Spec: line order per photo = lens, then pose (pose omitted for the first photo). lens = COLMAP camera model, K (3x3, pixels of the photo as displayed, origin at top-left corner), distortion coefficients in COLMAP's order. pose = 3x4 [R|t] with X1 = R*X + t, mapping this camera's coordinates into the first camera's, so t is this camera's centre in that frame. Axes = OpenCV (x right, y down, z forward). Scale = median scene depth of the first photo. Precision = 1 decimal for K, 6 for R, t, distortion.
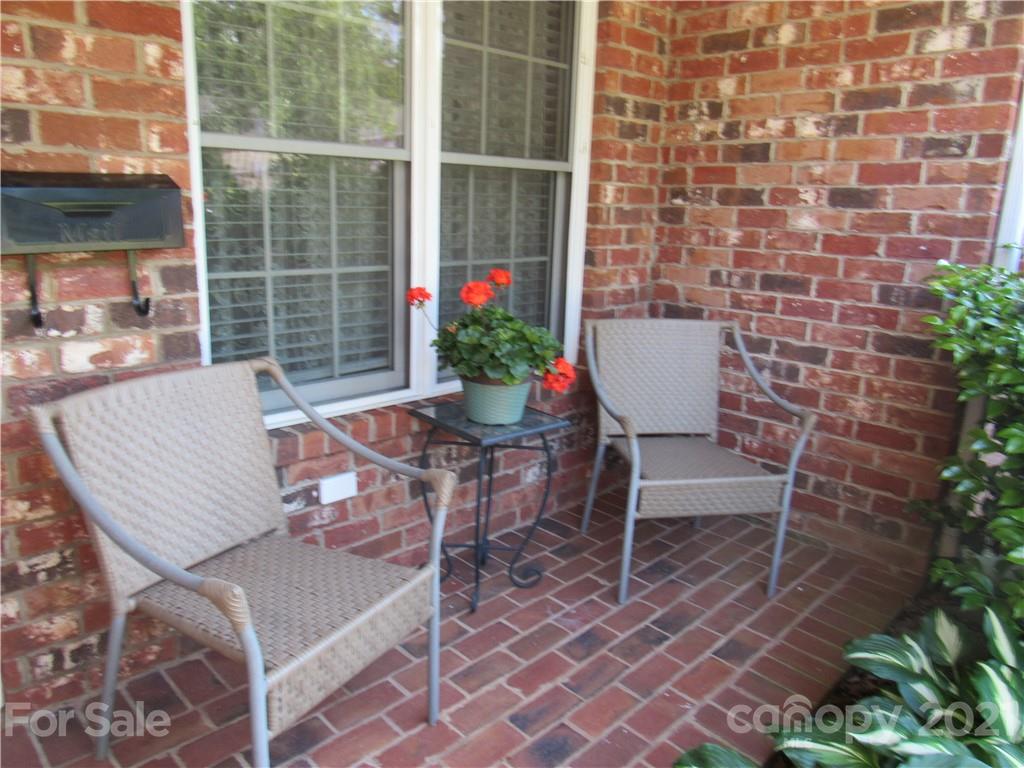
lens RADIAL K [[742.8, 0, 512.0], [0, 742.8, 384.0], [0, 0, 1]] dist [-0.009123, -0.002666]
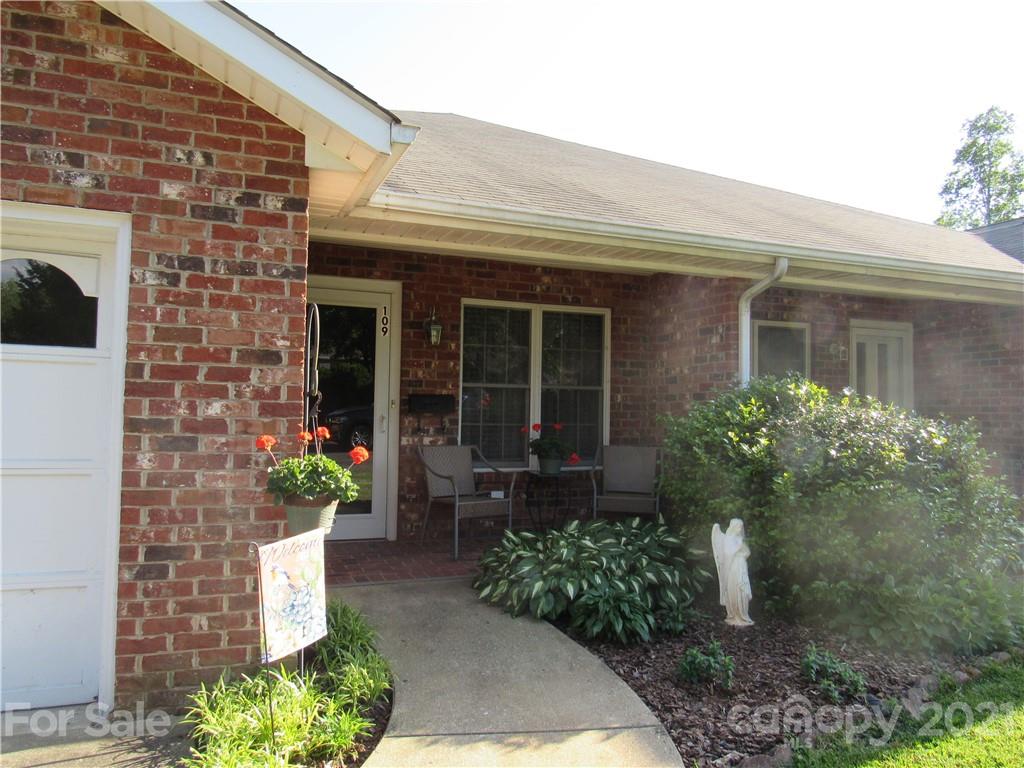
lens RADIAL K [[725.8, 0, 508.0], [0, 725.8, 361.1], [0, 0, 1]] dist [-0.057817, 0.002212]
pose [[0.922839, -0.044673, -0.382587, 0.884181], [-0.078431, 0.950650, -0.300188, 0.468026], [0.377116, 0.307032, 0.873793, -1.581669]]
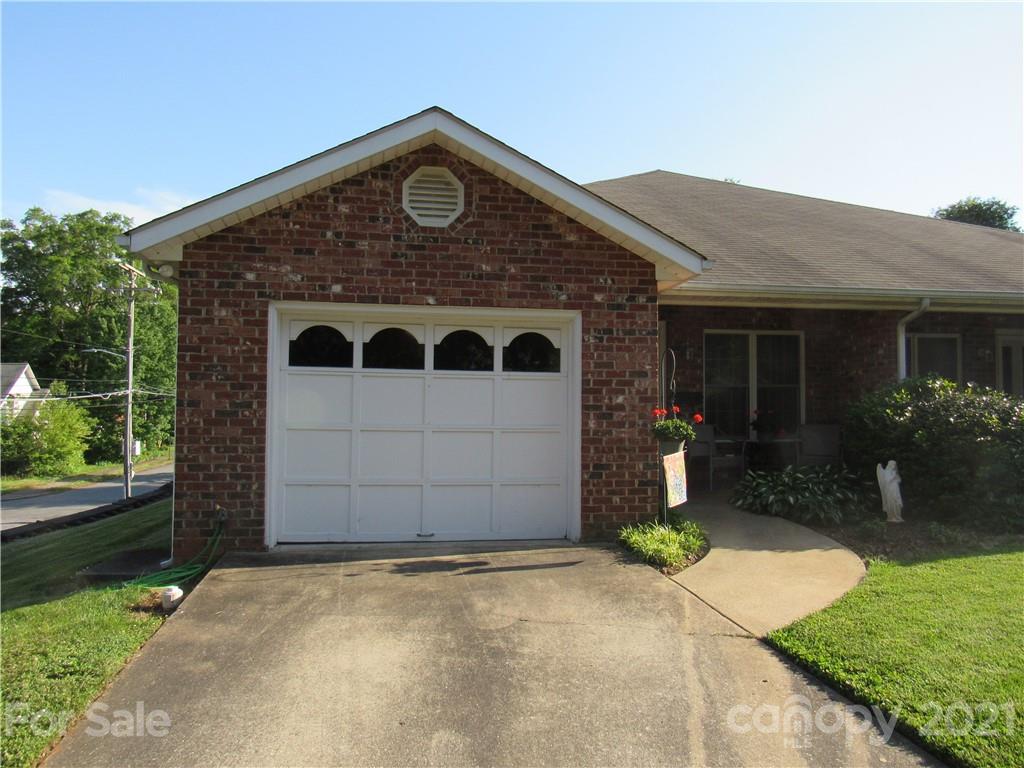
lens RADIAL K [[728.1, 0, 512.0], [0, 728.1, 384.0], [0, 0, 1]] dist [-0.026826, -0.002691]
pose [[0.817673, -0.055156, -0.573034, 1.177711], [-0.112056, 0.961112, -0.252404, 0.927793], [0.564672, 0.270596, 0.779695, -3.157262]]
